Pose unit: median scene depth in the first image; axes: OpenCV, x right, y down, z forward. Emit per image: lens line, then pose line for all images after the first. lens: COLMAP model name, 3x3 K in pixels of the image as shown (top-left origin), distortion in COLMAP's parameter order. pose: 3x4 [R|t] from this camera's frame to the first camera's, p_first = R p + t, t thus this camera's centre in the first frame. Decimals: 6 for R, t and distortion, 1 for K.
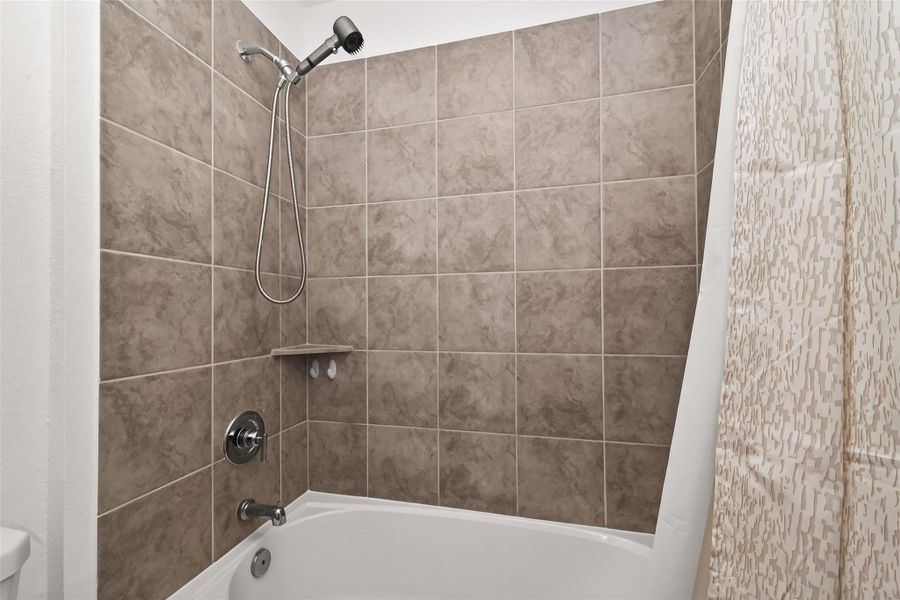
lens RADIAL K [[367.4, 0, 434.7], [0, 367.4, 306.1], [0, 0, 1]] dist [0.002141, -0.000138]
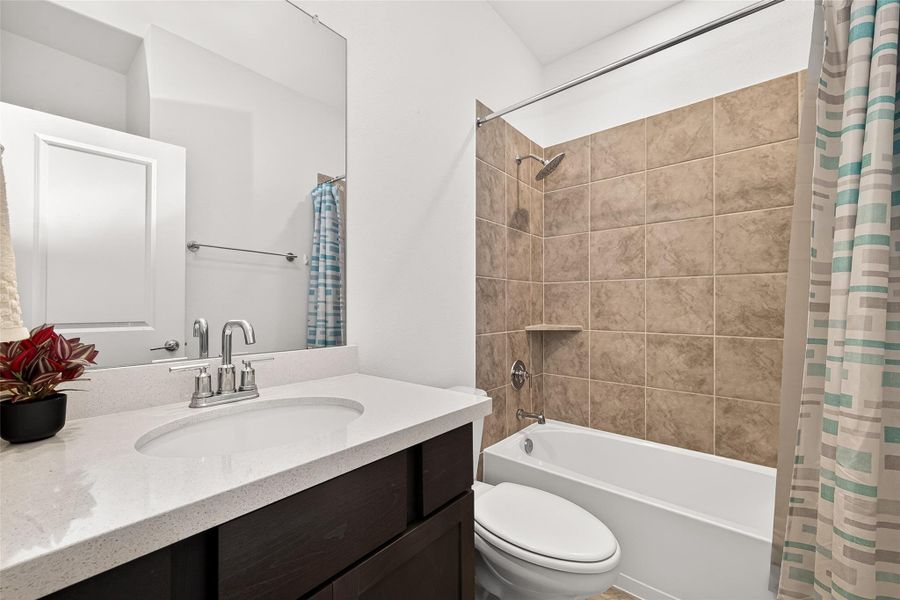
lens RADIAL K [[328.4, 0, 450.0], [0, 328.4, 300.0], [0, 0, 1]] dist [-0.001411, -0.000106]
pose [[0.884399, 0.009914, -0.466626, -0.074986], [-0.007803, 0.999949, 0.006455, -0.007762], [0.466666, -0.002068, 0.884431, -0.531285]]
